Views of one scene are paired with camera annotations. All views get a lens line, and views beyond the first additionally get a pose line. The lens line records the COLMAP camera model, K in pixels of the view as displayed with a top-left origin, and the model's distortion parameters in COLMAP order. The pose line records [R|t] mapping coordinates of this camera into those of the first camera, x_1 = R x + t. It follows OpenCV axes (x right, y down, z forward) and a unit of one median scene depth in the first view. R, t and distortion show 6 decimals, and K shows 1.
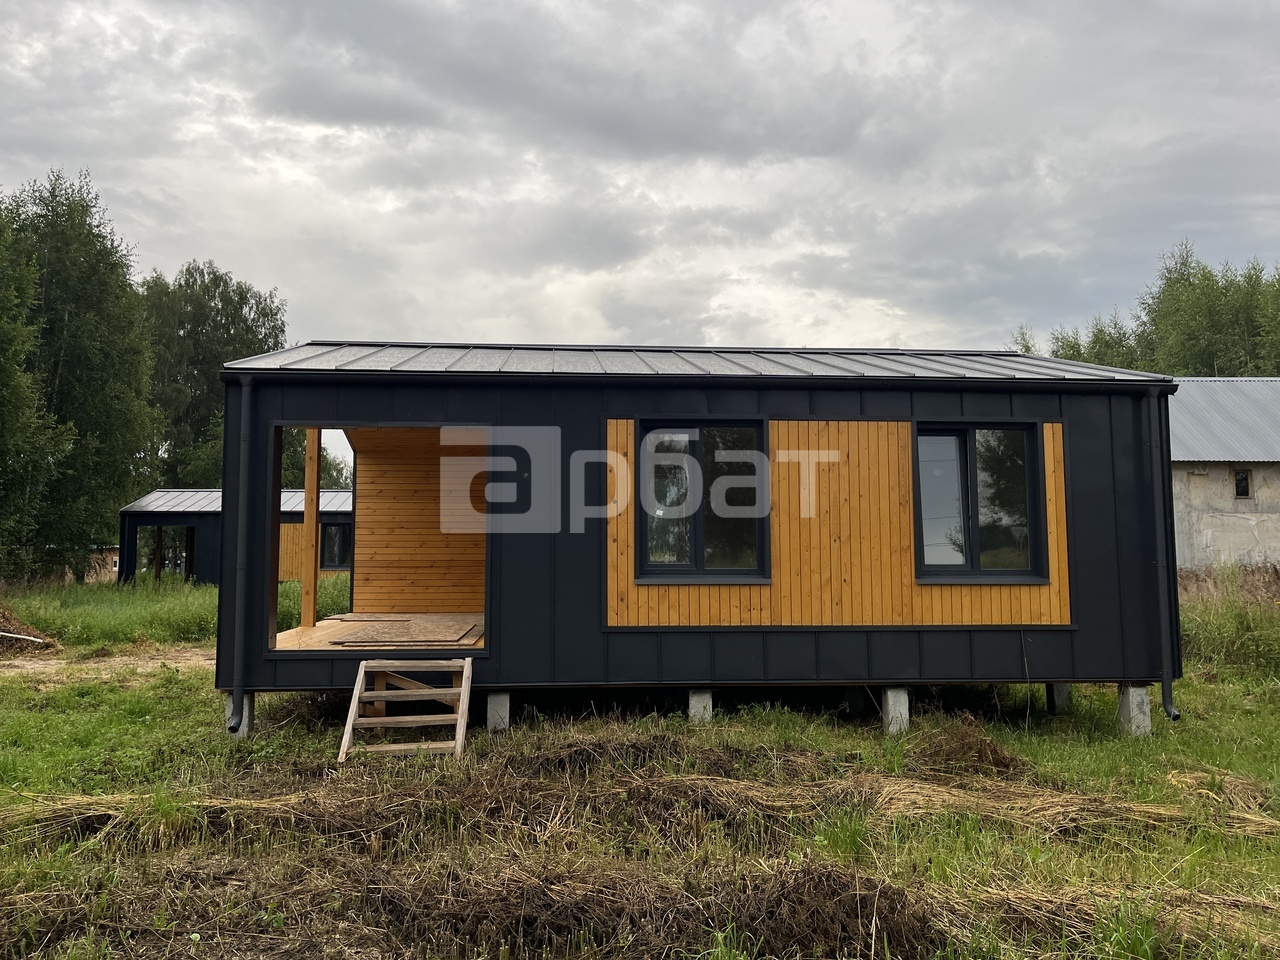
lens RADIAL K [[967.2, 0, 636.8], [0, 967.2, 474.0], [0, 0, 1]] dist [0.039163, -0.028571]
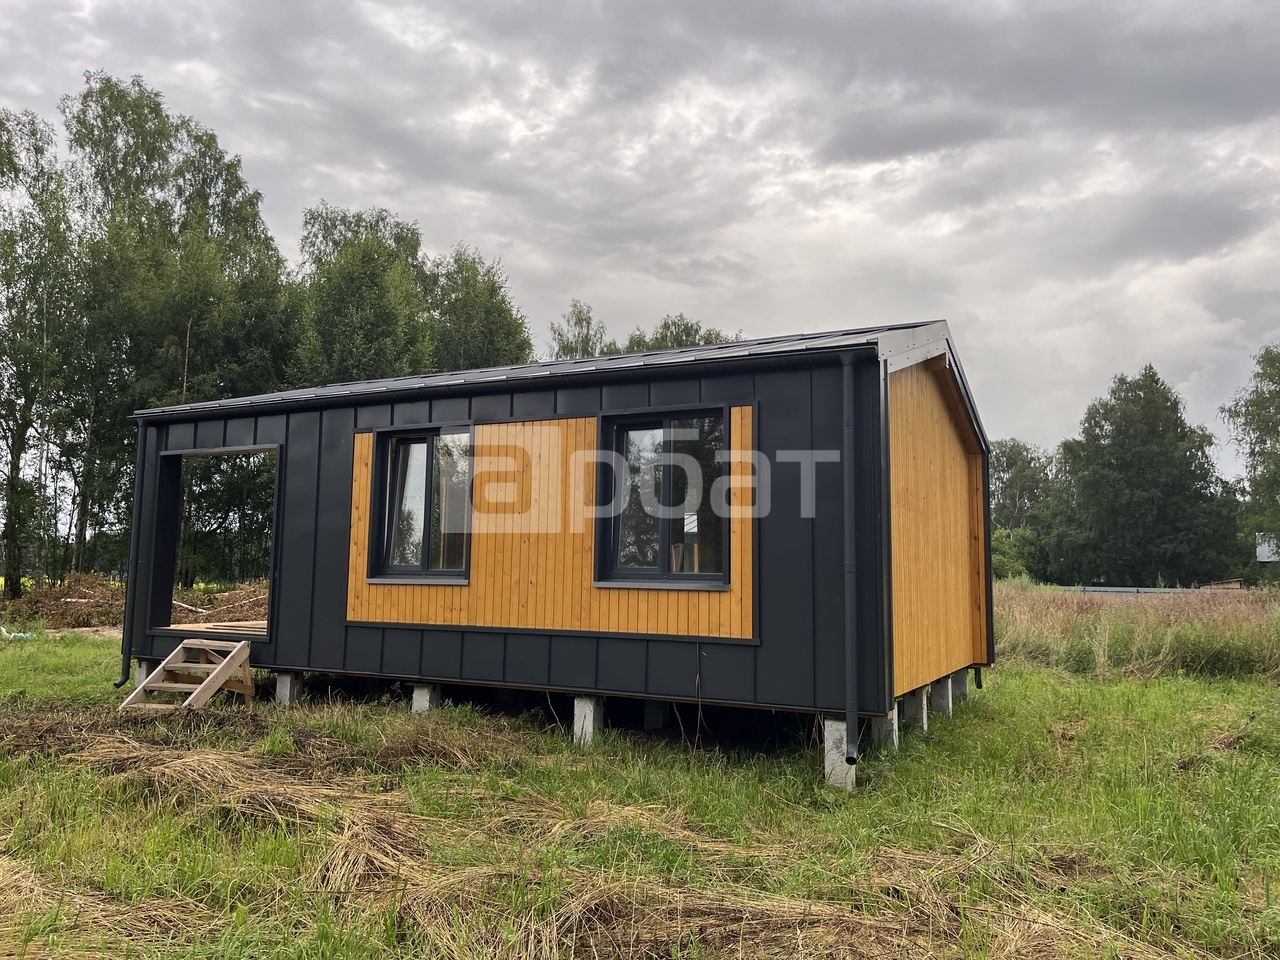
lens RADIAL K [[967.2, 0, 641.0], [0, 967.2, 473.3], [0, 0, 1]] dist [0.039163, -0.028571]
pose [[0.850325, -0.043753, -0.524435, 0.828259], [0.028893, 0.998916, -0.036492, 0.038370], [0.525463, 0.015877, 0.850668, 0.223572]]
